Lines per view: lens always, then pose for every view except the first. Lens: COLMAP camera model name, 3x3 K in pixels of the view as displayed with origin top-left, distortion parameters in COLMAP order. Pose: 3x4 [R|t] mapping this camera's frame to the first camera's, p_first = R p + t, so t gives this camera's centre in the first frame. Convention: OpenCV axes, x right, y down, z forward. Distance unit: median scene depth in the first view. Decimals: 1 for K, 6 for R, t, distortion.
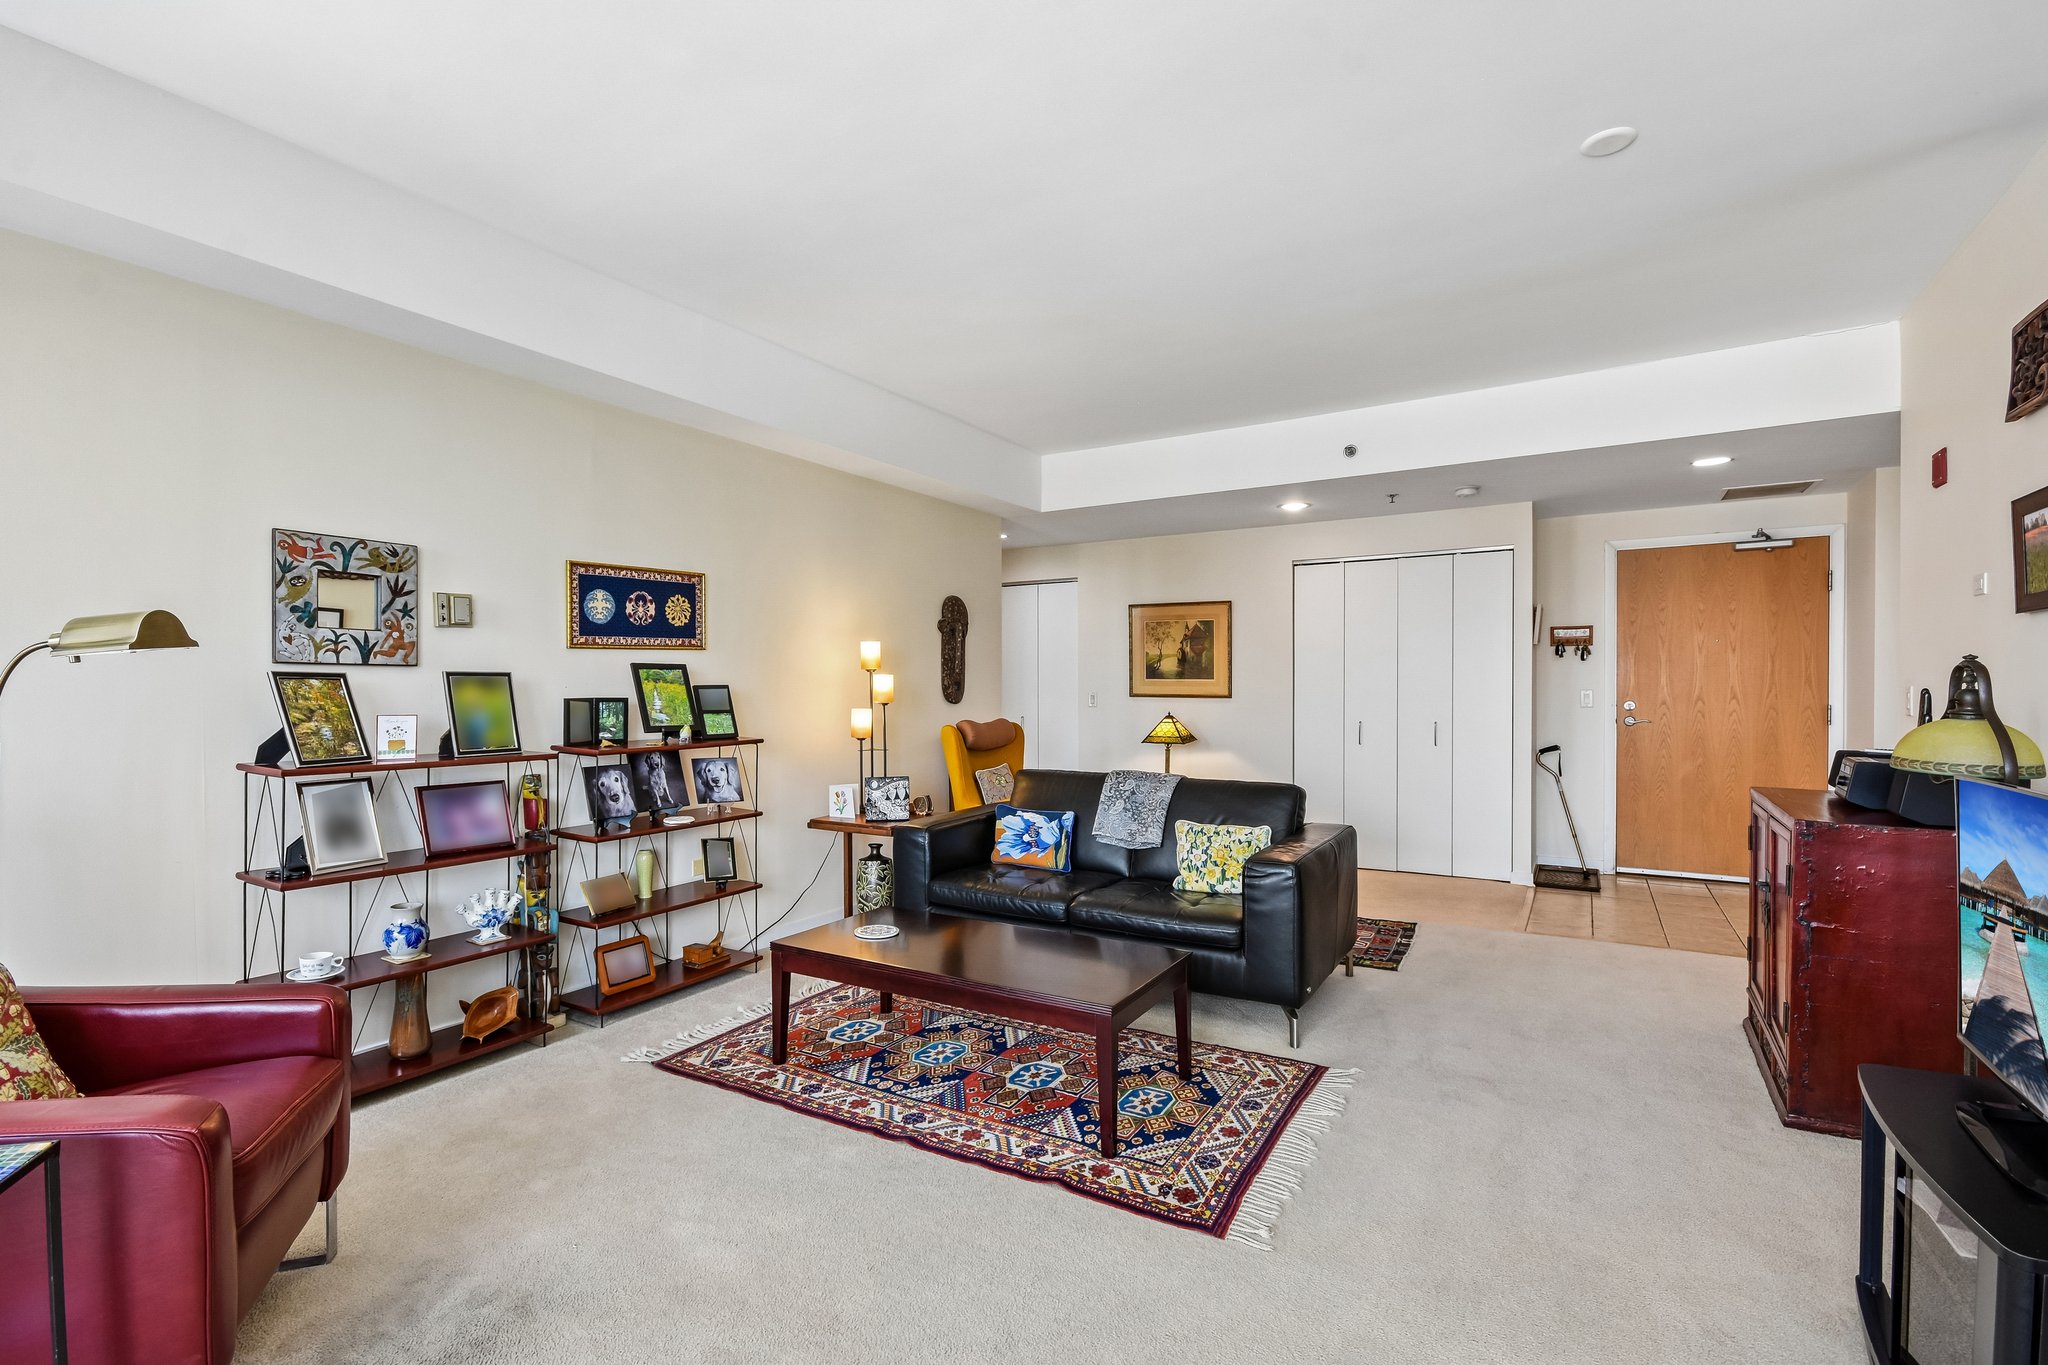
lens RADIAL K [[918.7, 0, 1024.3], [0, 918.7, 691.4], [0, 0, 1]] dist [0.006926, -0.007315]
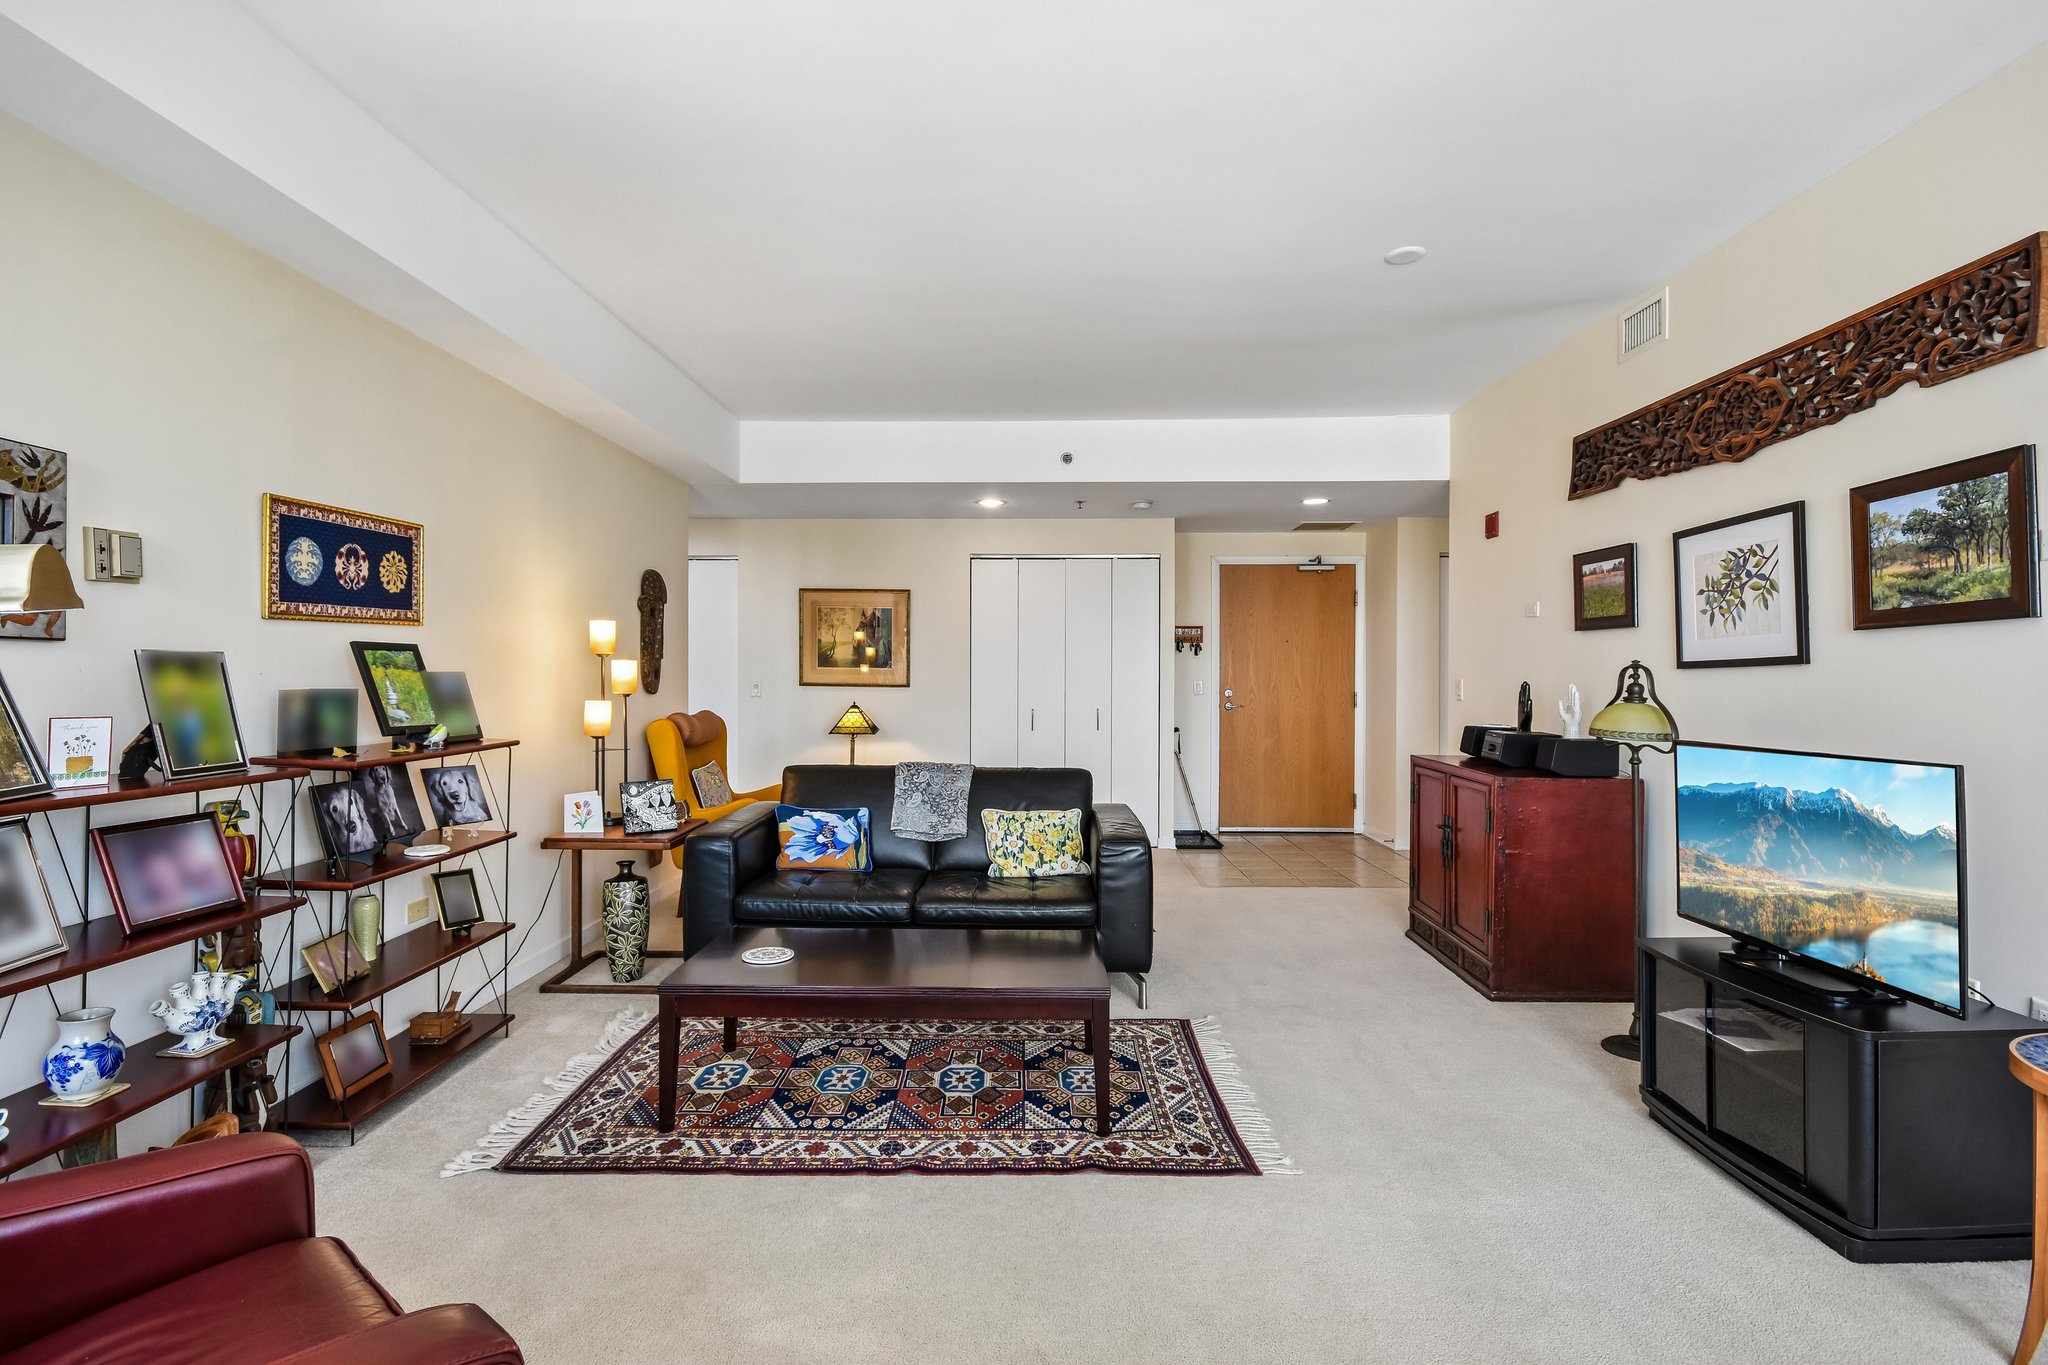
lens RADIAL K [[949.4, 0, 1022.0], [0, 949.4, 676.1], [0, 0, 1]] dist [0.009051, -0.001999]
pose [[0.870162, 0.005186, 0.492738, -0.332840], [-0.003755, 0.999985, -0.003895, -0.002209], [-0.492751, 0.001539, 0.870169, 0.076277]]
